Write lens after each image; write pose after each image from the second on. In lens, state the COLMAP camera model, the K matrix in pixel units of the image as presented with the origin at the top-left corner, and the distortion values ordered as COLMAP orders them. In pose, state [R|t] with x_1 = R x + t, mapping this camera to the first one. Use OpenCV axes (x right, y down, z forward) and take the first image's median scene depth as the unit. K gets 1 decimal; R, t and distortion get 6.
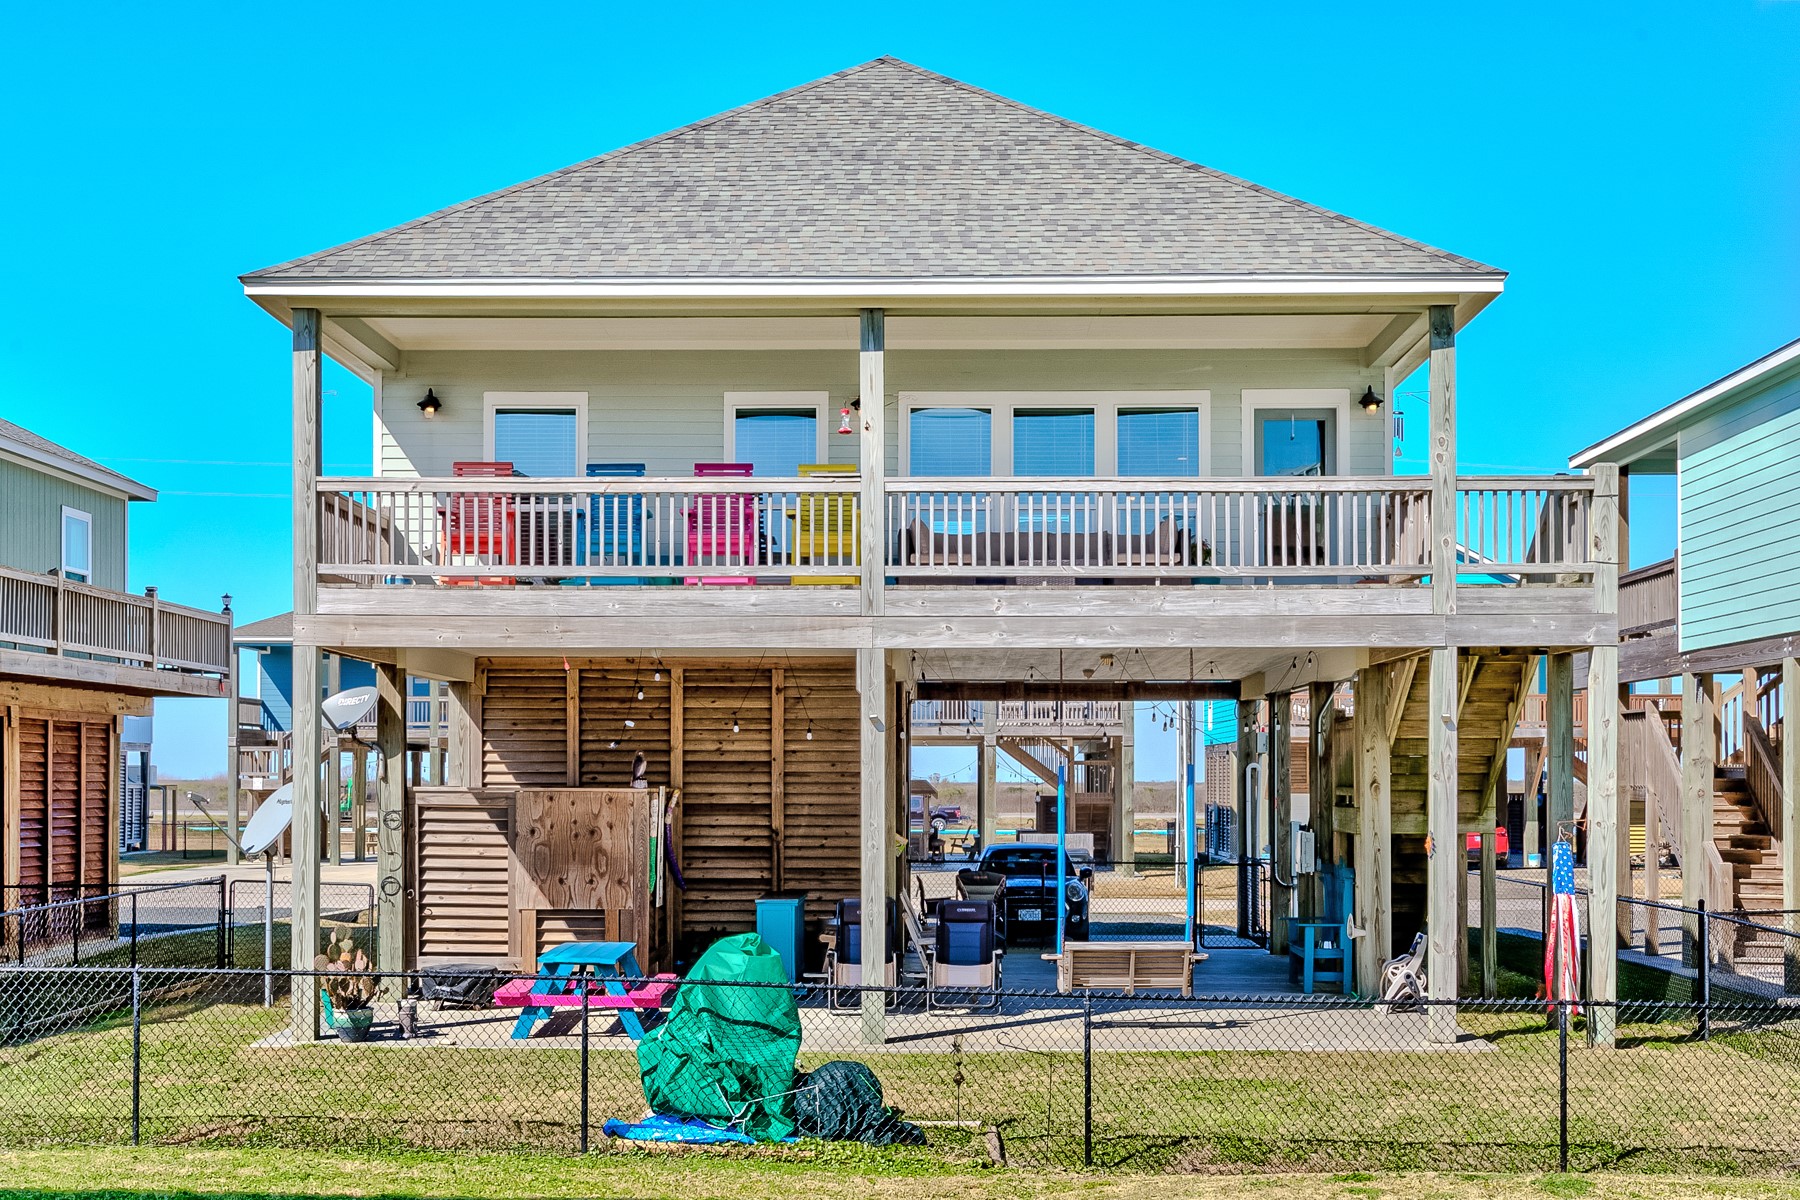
lens RADIAL K [[2183.5, 0, 900.0], [0, 2183.5, 600.0], [0, 0, 1]] dist [-0.081893, 0.024093]
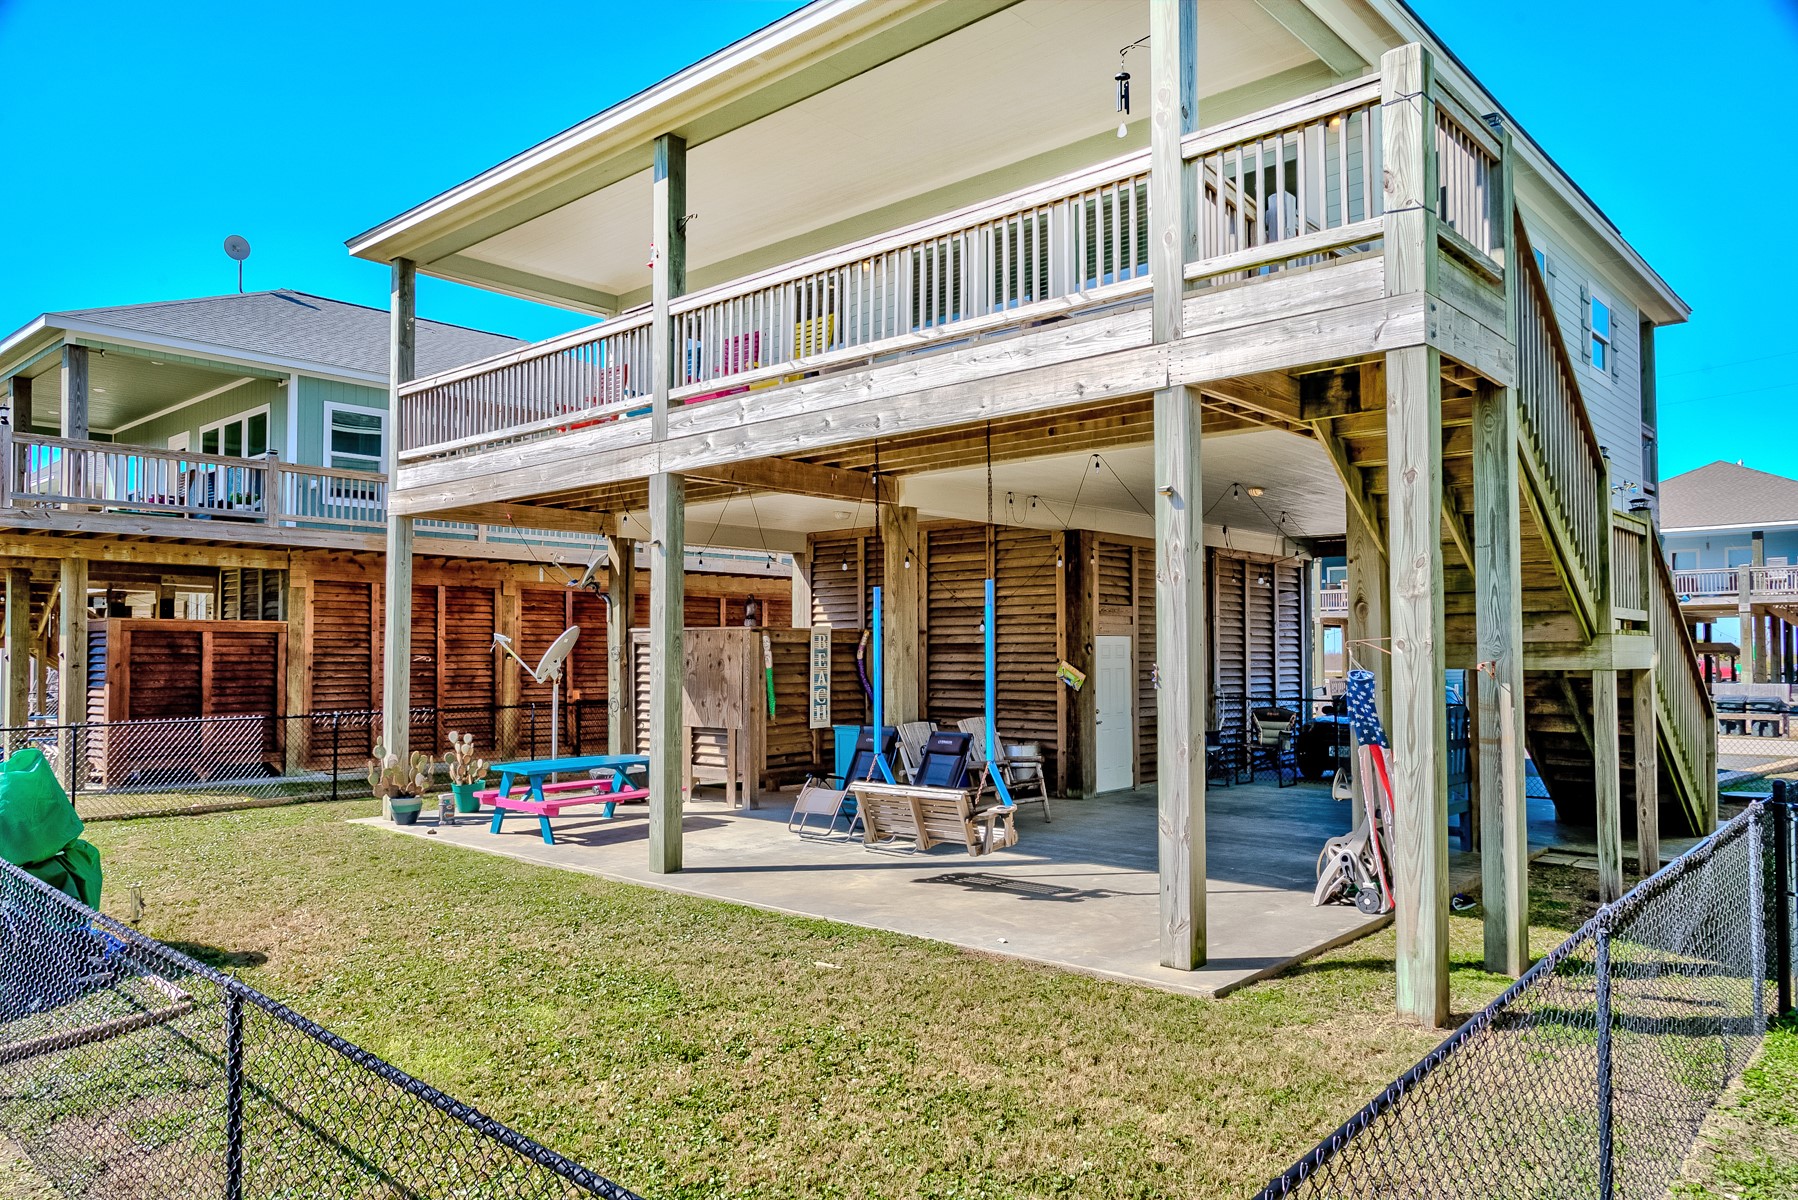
lens RADIAL K [[1234.5, 0, 899.0], [0, 1234.5, 600.0], [0, 0, 1]] dist [-0.009512, -0.001914]
pose [[0.754497, -0.032119, -0.655518, 0.331152], [0.056556, 0.998268, 0.016182, 0.057983], [0.653863, -0.049282, 0.755007, 0.484284]]
